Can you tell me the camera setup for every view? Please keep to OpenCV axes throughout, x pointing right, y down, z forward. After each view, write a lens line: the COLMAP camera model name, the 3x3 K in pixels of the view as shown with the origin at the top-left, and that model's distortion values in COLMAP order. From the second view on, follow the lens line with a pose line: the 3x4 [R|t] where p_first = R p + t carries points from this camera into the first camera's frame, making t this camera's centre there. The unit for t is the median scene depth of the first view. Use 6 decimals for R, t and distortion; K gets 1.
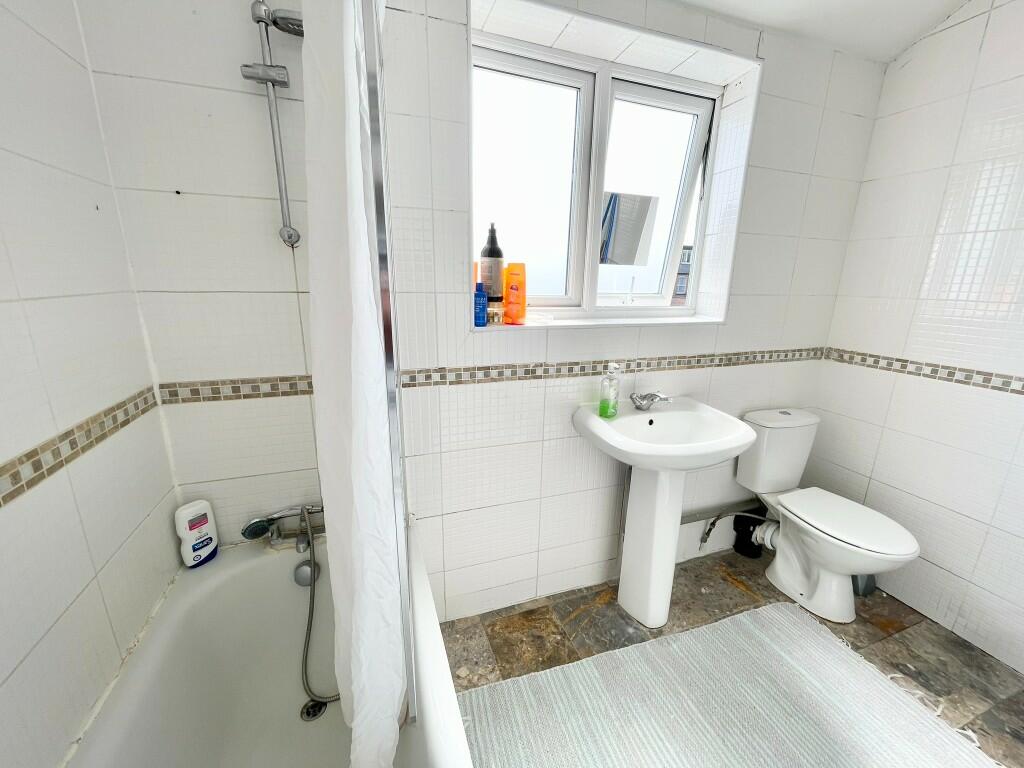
lens RADIAL K [[416.8, 0, 508.6], [0, 416.8, 385.0], [0, 0, 1]] dist [0.000338, -0.003030]
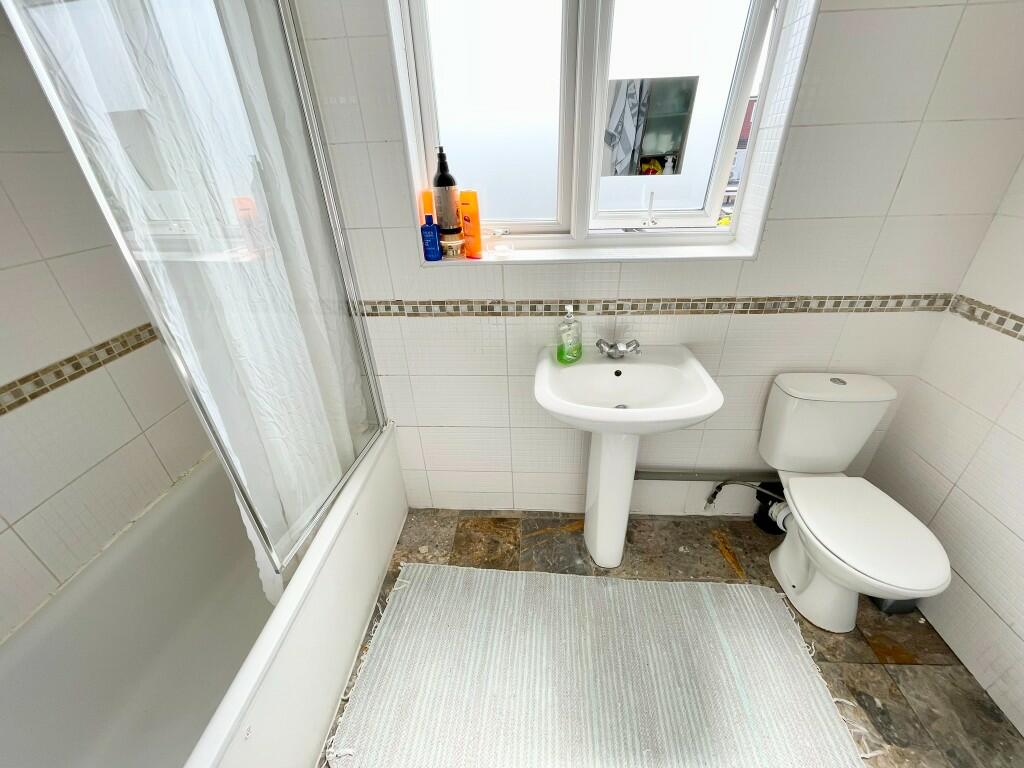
lens RADIAL K [[416.8, 0, 508.6], [0, 416.8, 385.0], [0, 0, 1]] dist [0.000338, -0.003030]
pose [[0.917251, 0.150960, -0.368593, 0.468589], [-0.051468, 0.962559, 0.266142, -0.116840], [0.394970, -0.225148, 0.890678, 0.095080]]
